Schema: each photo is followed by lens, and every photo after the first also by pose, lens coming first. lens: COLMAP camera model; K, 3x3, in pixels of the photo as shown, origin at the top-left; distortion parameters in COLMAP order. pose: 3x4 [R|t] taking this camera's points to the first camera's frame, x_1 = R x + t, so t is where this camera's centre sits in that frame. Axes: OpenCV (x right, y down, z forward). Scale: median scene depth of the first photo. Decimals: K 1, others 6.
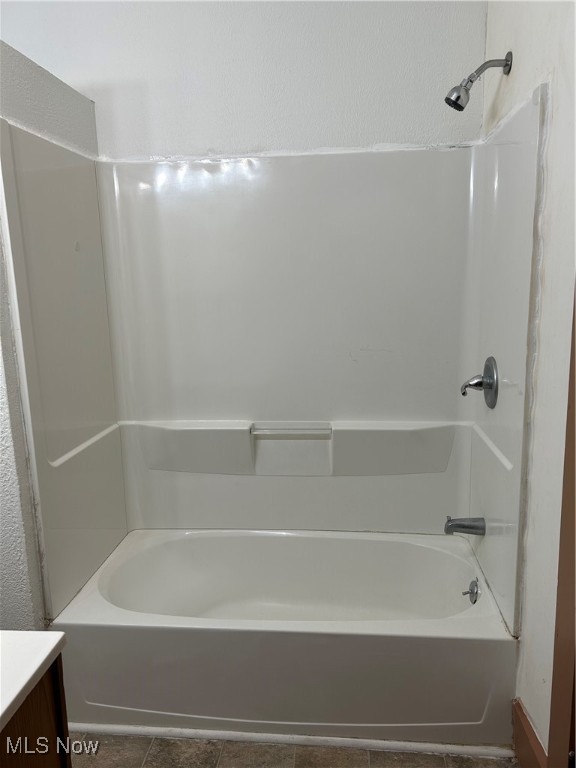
lens RADIAL K [[575.7, 0, 287.9], [0, 575.7, 384.3], [0, 0, 1]] dist [0.049576, -0.055619]
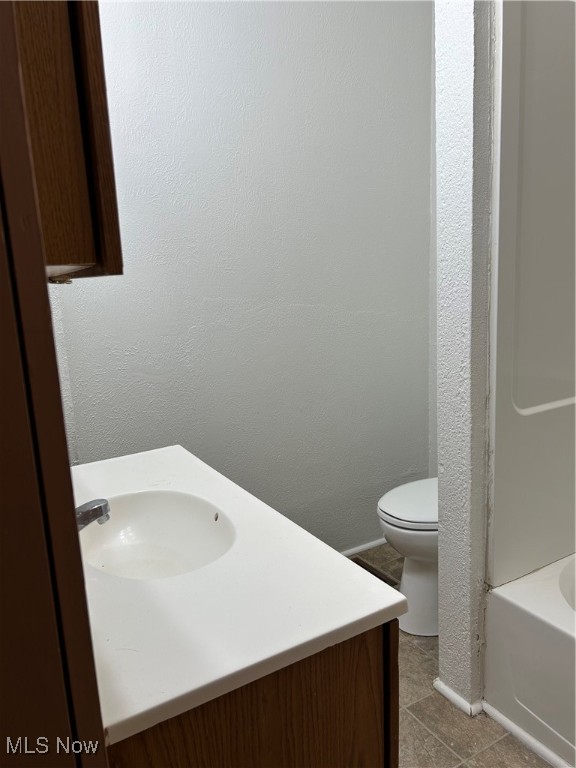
lens RADIAL K [[575.7, 0, 288.1], [0, 575.7, 384.9], [0, 0, 1]] dist [0.049576, -0.055619]
pose [[0.587612, 0.154218, -0.794310, 0.060149], [-0.109891, 0.987784, 0.110487, 0.047087], [0.801646, 0.022364, 0.597381, 0.244349]]
